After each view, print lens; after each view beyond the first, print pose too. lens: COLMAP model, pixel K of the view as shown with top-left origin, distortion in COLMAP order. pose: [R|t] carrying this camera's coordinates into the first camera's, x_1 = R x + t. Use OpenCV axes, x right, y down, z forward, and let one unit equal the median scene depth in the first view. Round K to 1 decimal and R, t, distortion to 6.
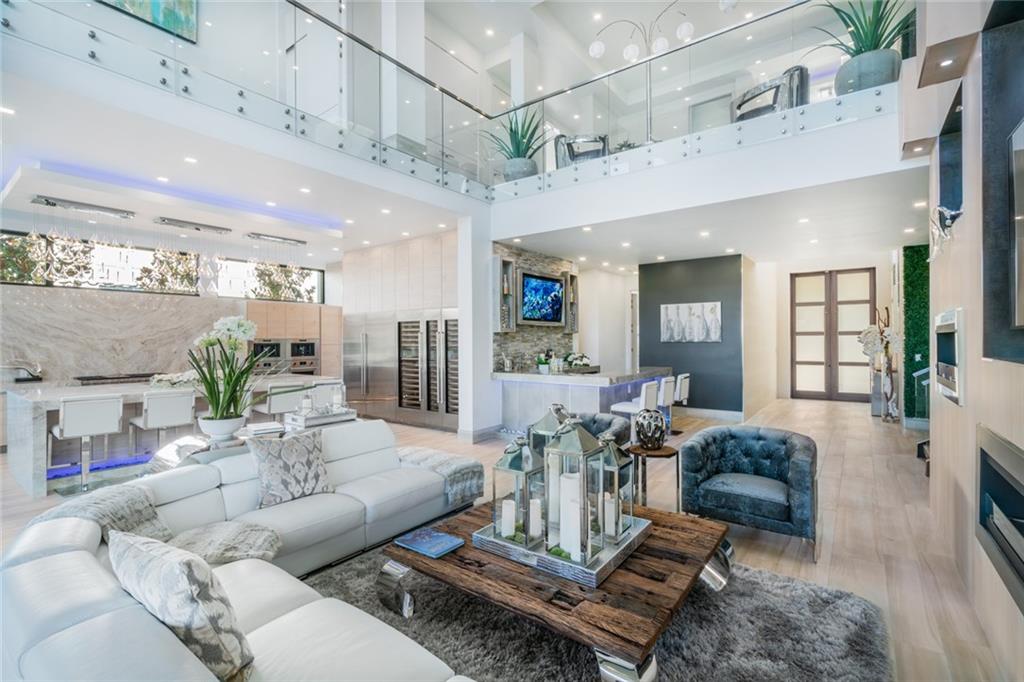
lens RADIAL K [[474.1, 0, 505.3], [0, 474.1, 338.3], [0, 0, 1]] dist [0.016085, 0.000739]
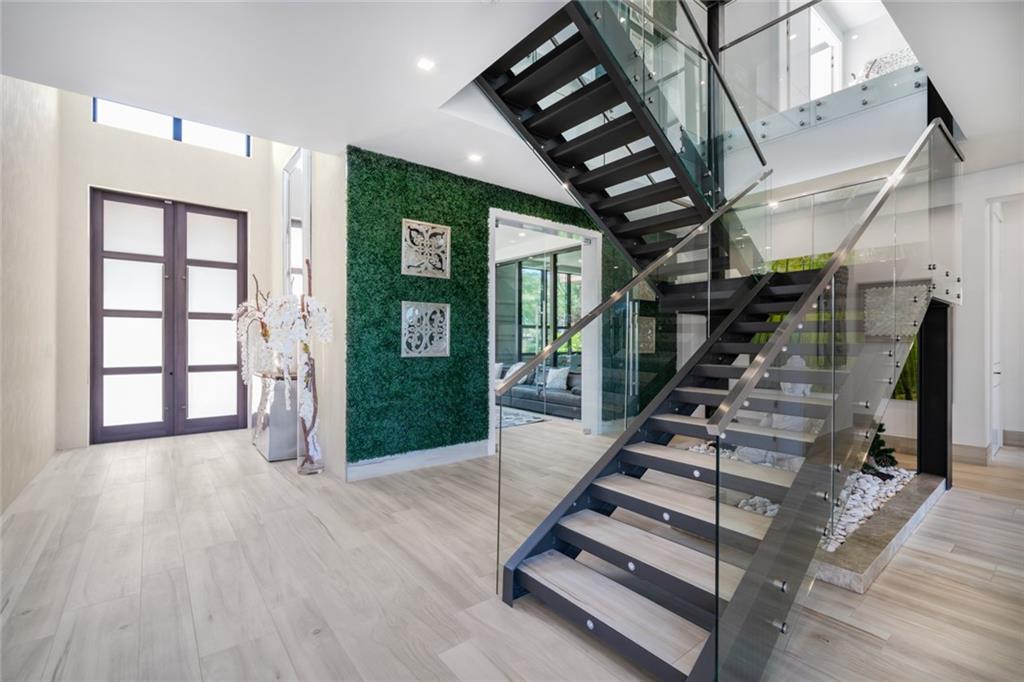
lens RADIAL K [[474.1, 0, 510.9], [0, 474.1, 344.3], [0, 0, 1]] dist [0.016085, 0.000739]
pose [[0.281130, 0.002756, 0.959666, 0.258299], [-0.009139, 0.999958, -0.000195, 0.020519], [-0.959626, -0.008715, 0.281143, 0.468582]]
